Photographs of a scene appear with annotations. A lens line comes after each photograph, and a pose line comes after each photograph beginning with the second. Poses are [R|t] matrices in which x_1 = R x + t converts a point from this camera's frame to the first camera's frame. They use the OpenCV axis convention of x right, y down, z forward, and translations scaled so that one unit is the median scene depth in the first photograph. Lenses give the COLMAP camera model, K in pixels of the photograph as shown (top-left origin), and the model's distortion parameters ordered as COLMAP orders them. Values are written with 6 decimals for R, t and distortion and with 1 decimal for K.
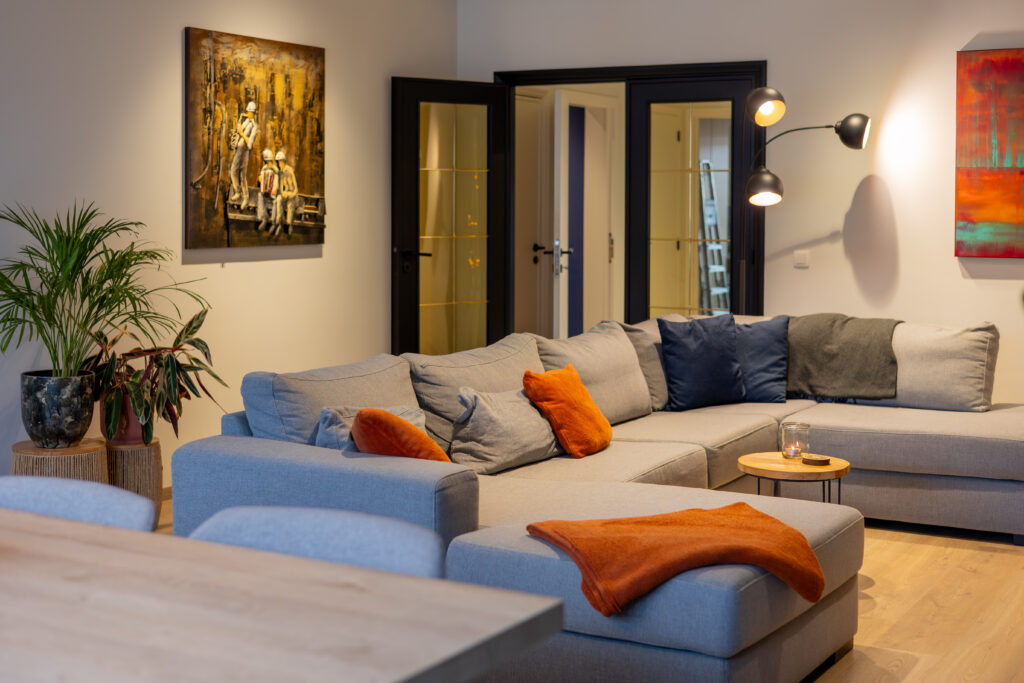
lens RADIAL K [[1467.5, 0, 520.2], [0, 1467.5, 264.9], [0, 0, 1]] dist [0.022576, 0.000000]
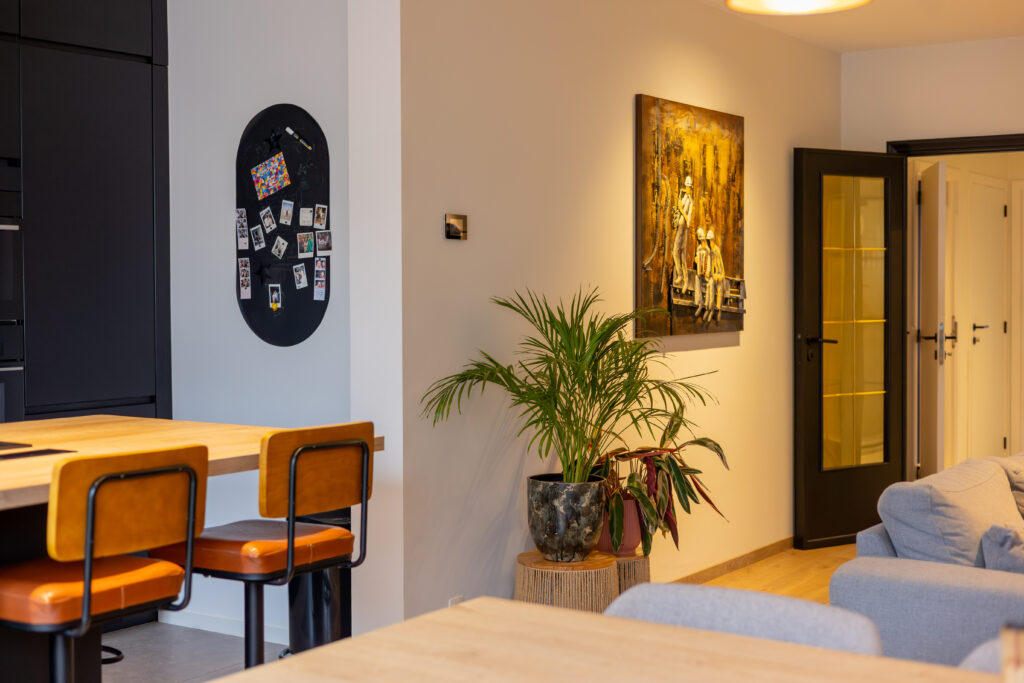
lens RADIAL K [[1467.5, 0, 511.3], [0, 1467.5, 342.4], [0, 0, 1]] dist [0.022576, 0.000000]
pose [[0.997955, -0.006423, -0.063592, -0.236365], [0.006213, 0.999975, -0.003509, -0.005090], [0.063613, 0.003106, 0.997970, 0.083753]]
